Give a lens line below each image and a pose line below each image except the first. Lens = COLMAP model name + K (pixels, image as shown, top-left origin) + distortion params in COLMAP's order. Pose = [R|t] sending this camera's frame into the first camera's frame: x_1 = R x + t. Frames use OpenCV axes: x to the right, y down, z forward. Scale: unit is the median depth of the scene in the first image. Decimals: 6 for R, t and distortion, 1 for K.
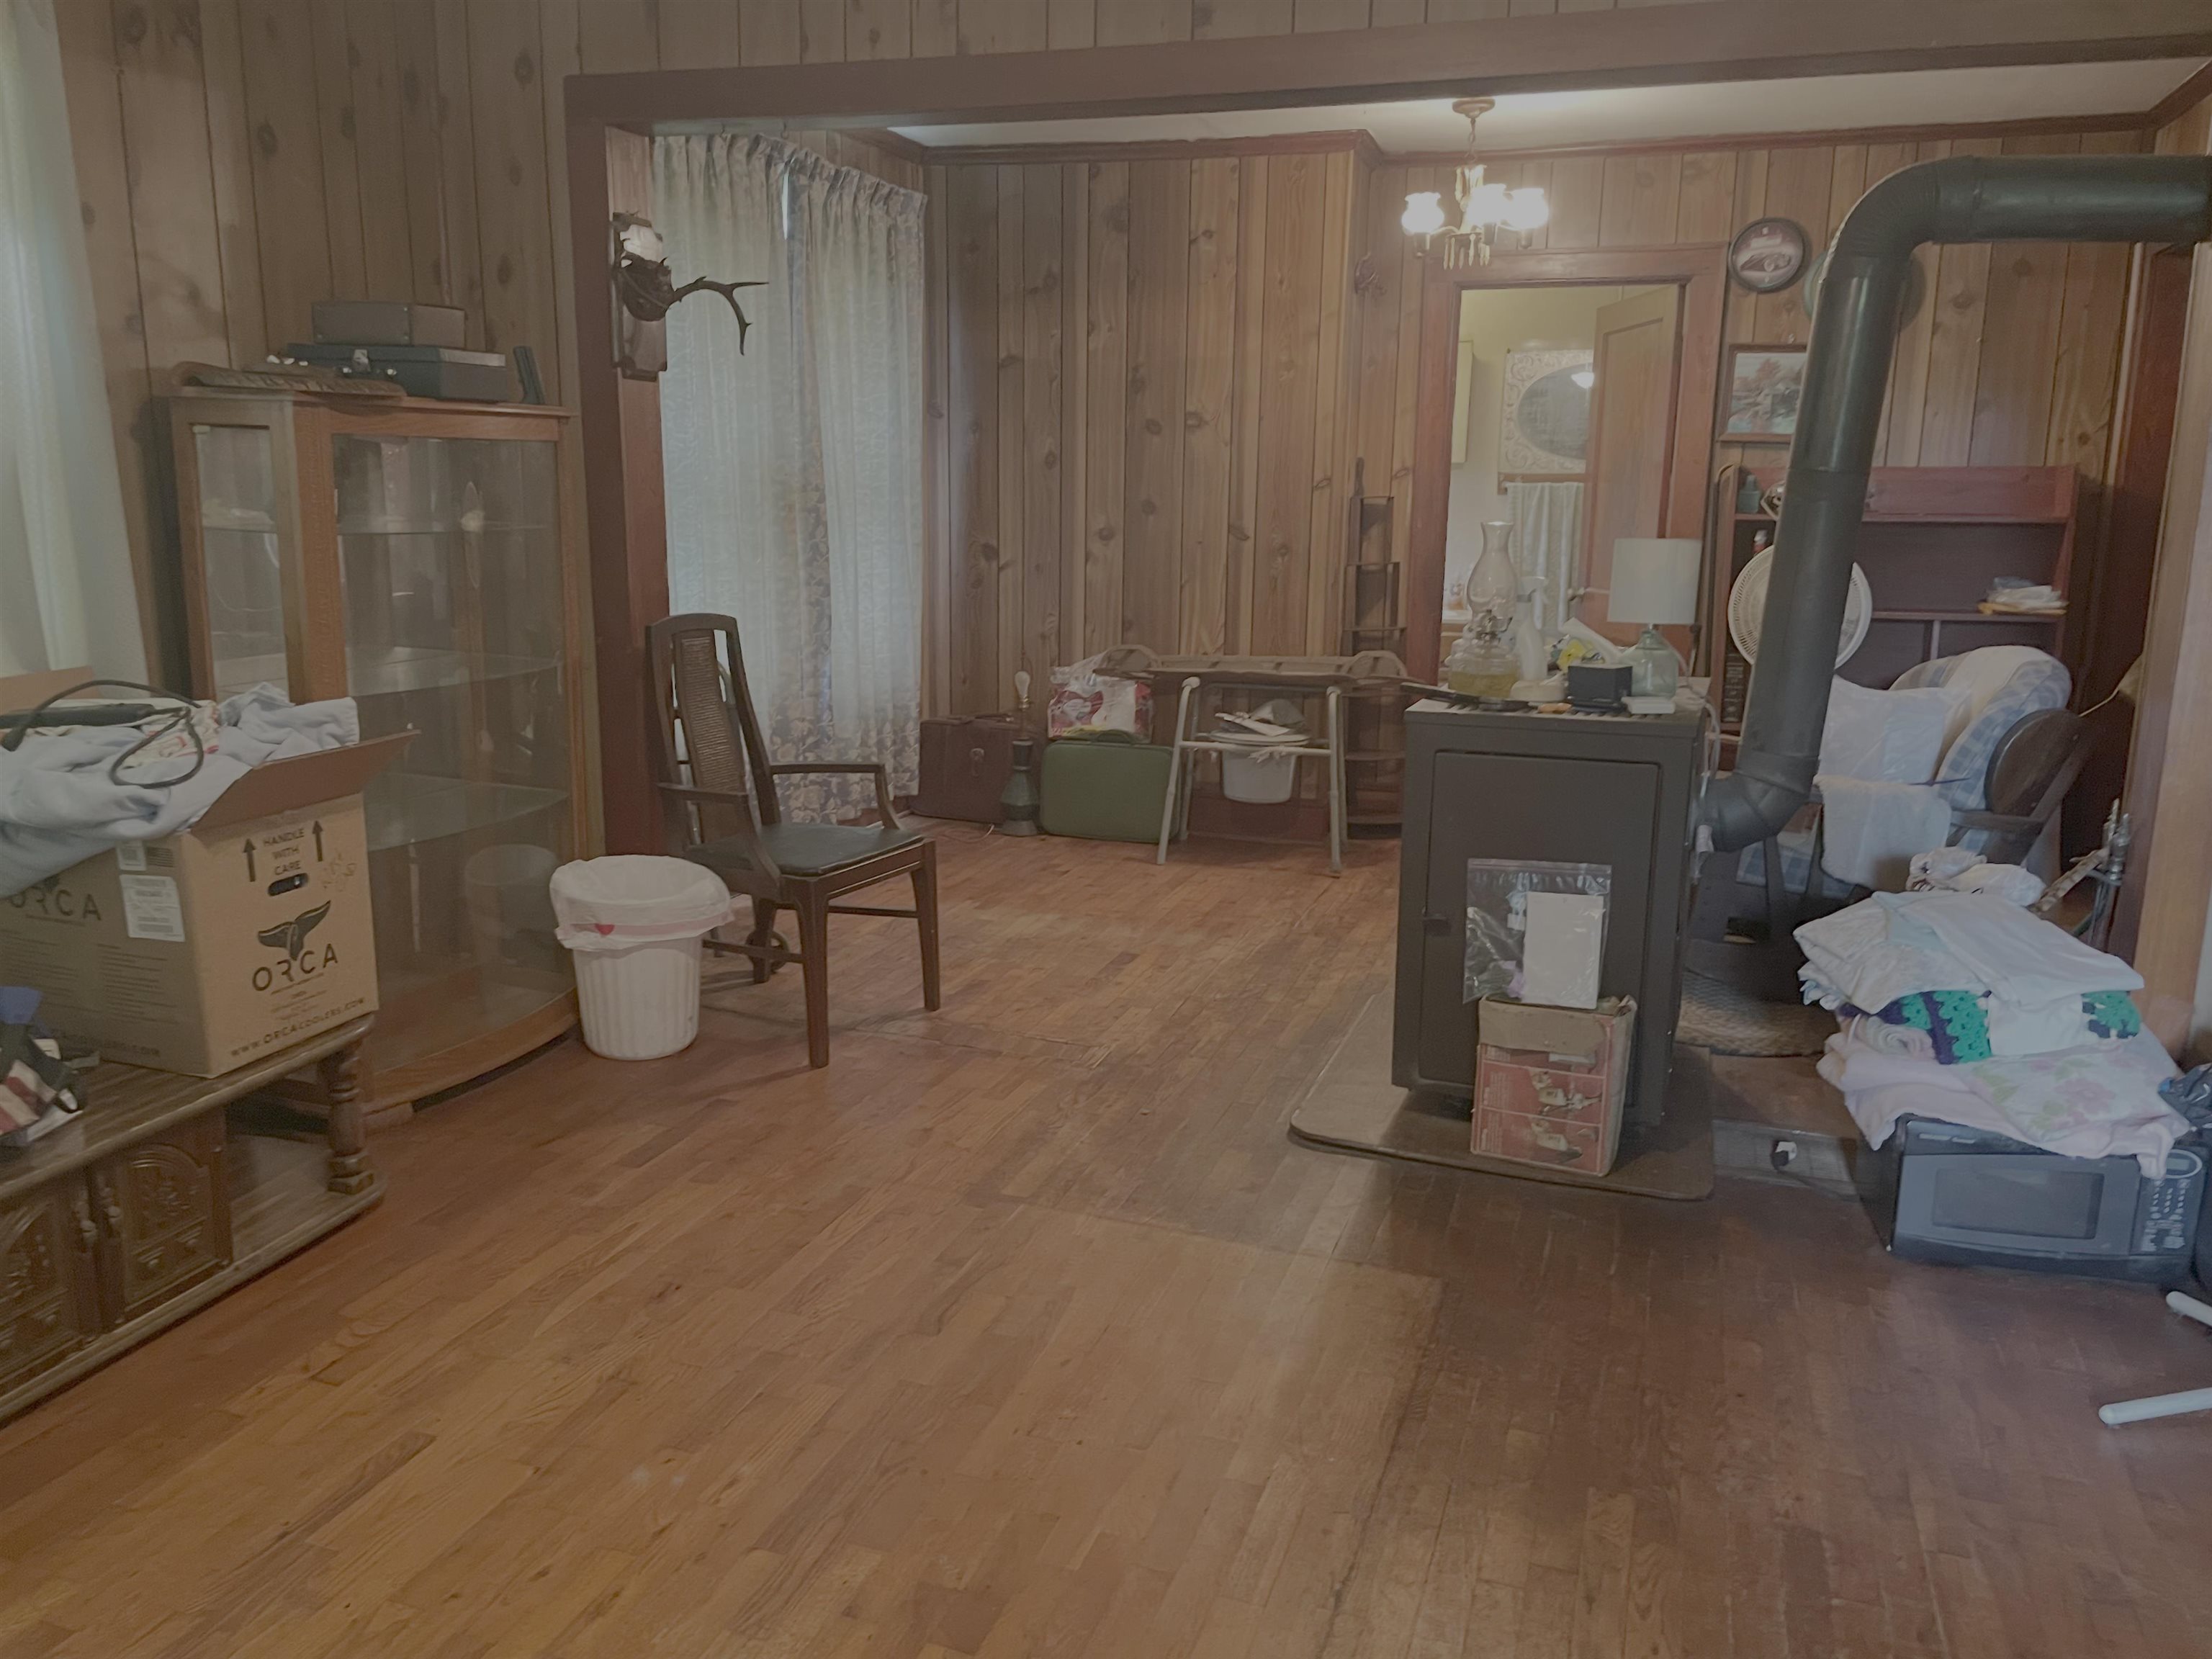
lens RADIAL K [[1681.7, 0, 1106.0], [0, 1681.7, 829.5], [0, 0, 1]] dist [0.070279, -0.089554]
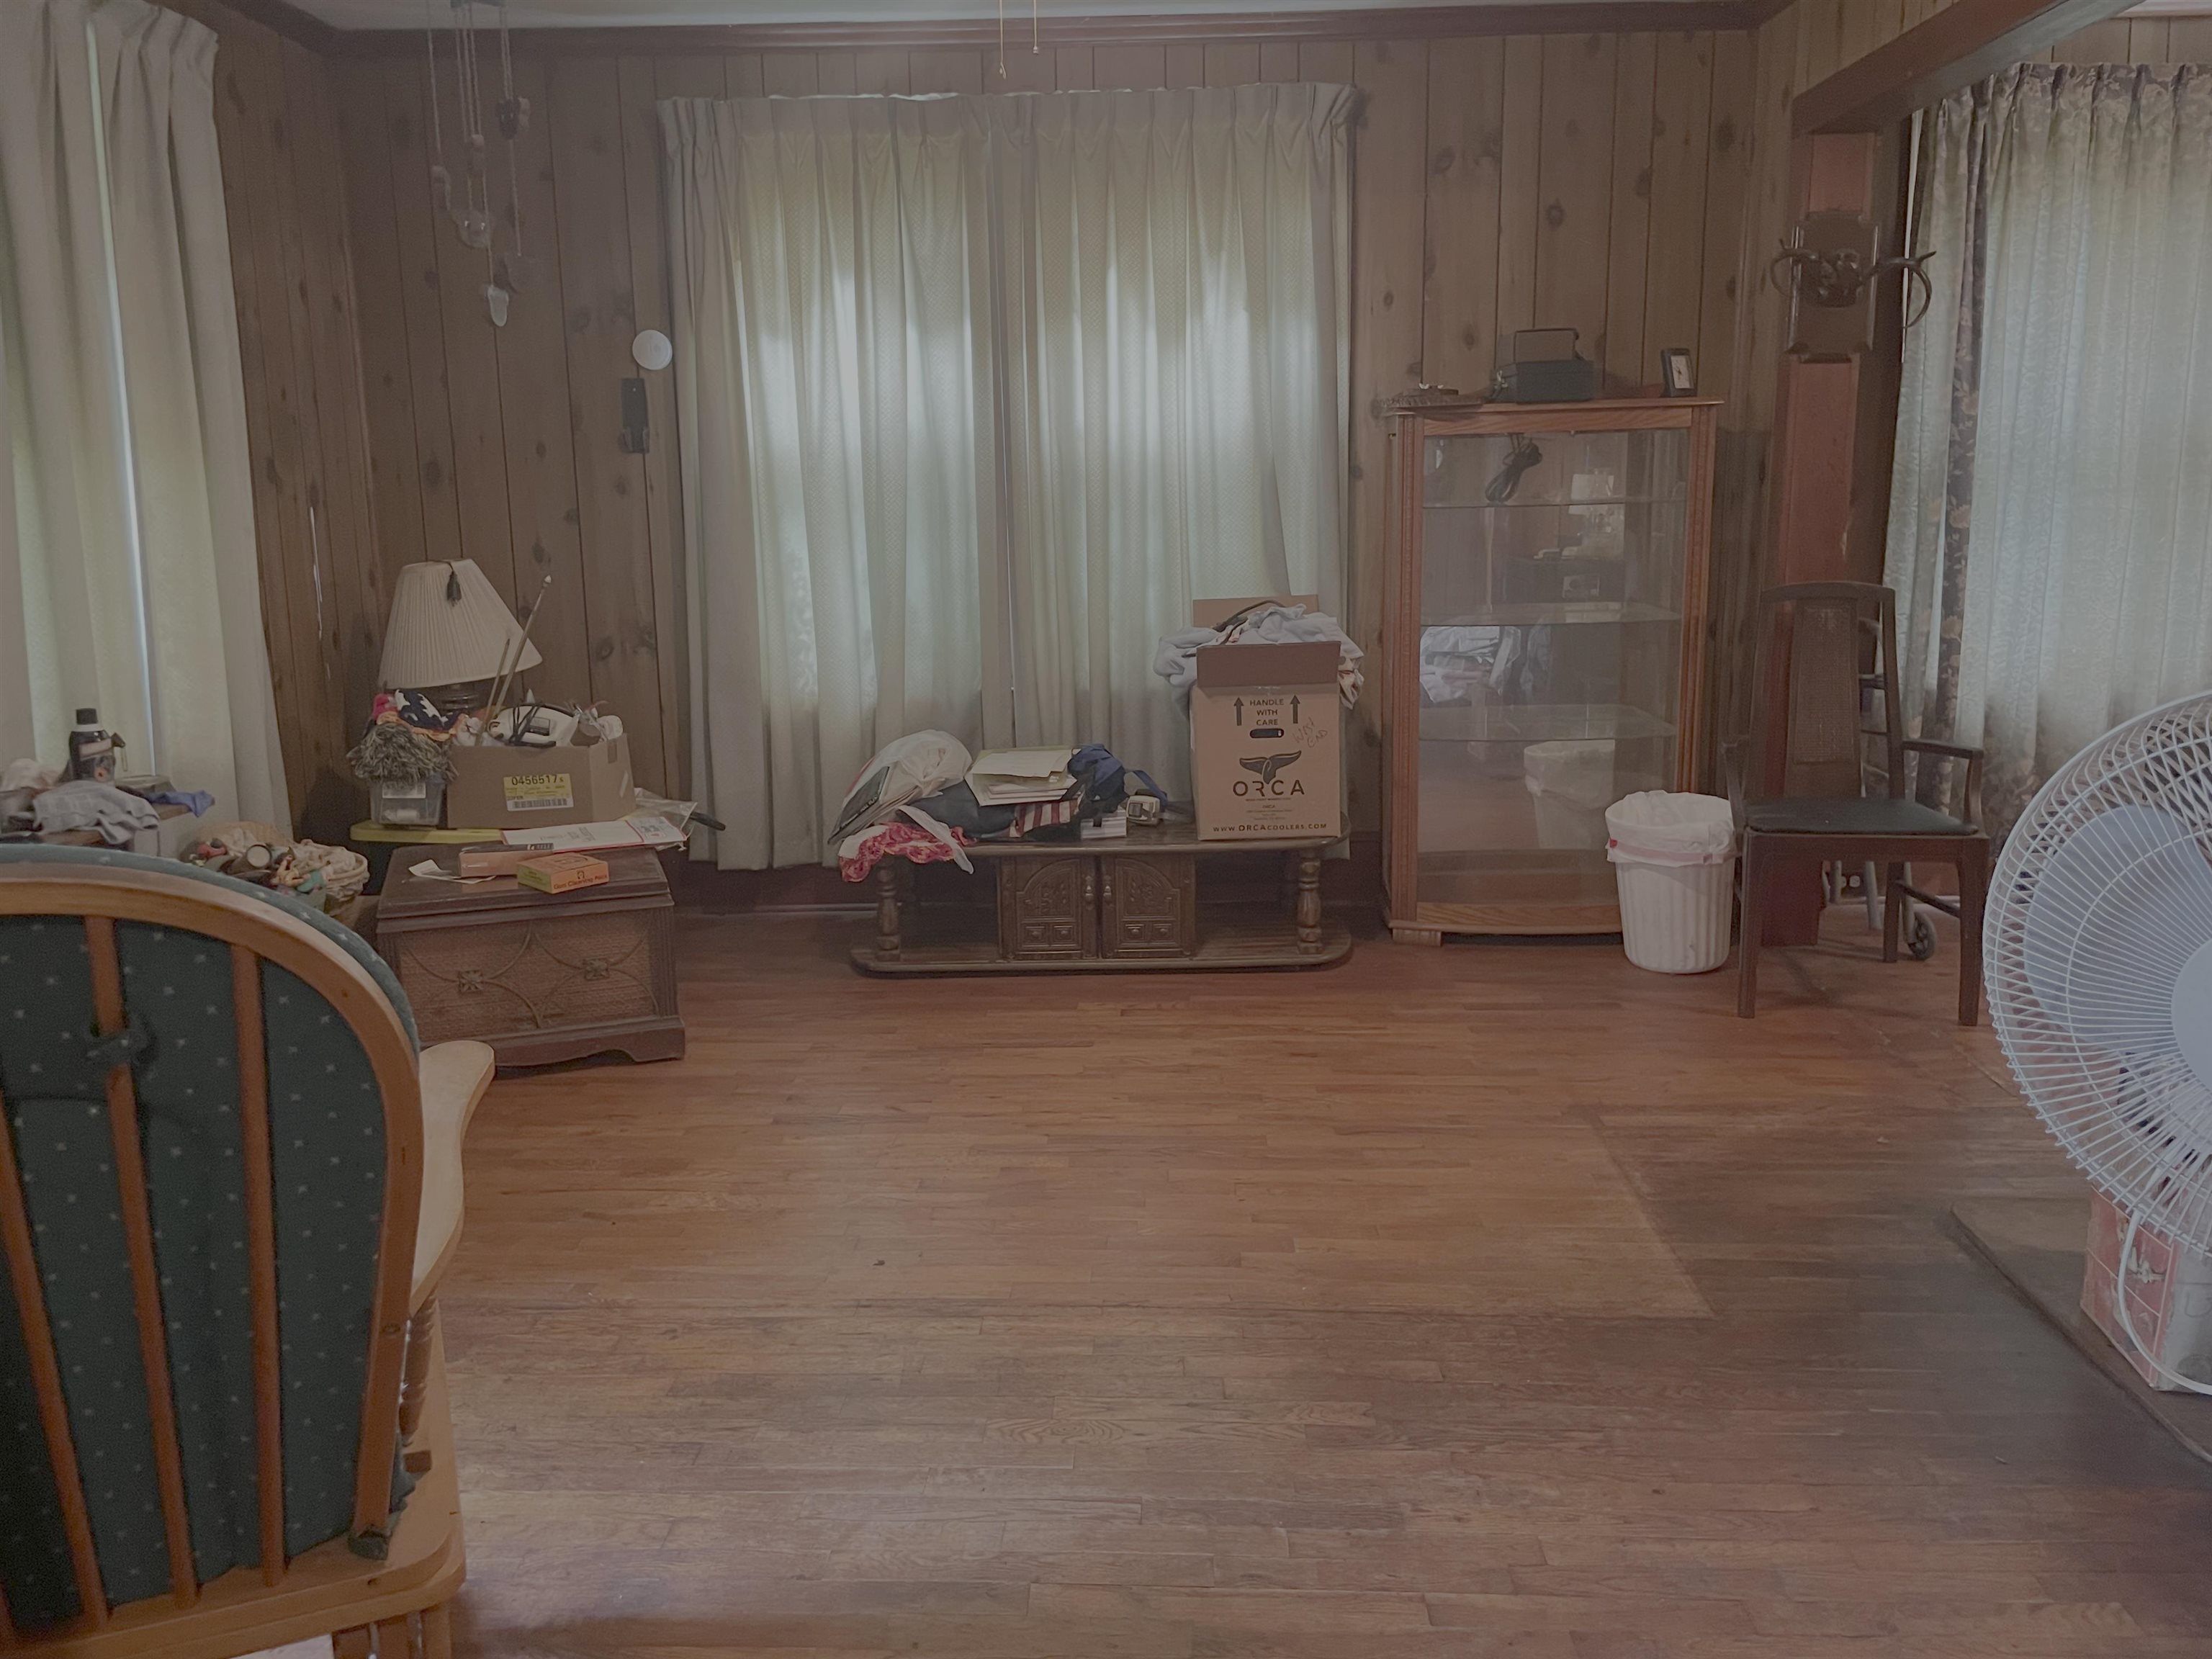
lens RADIAL K [[1681.7, 0, 1106.0], [0, 1681.7, 829.5], [0, 0, 1]] dist [0.070279, -0.089554]
pose [[0.291380, 0.162994, -0.942619, 0.905085], [-0.174984, 0.977833, 0.114992, -0.031306], [0.940467, 0.131437, 0.313443, 0.384934]]
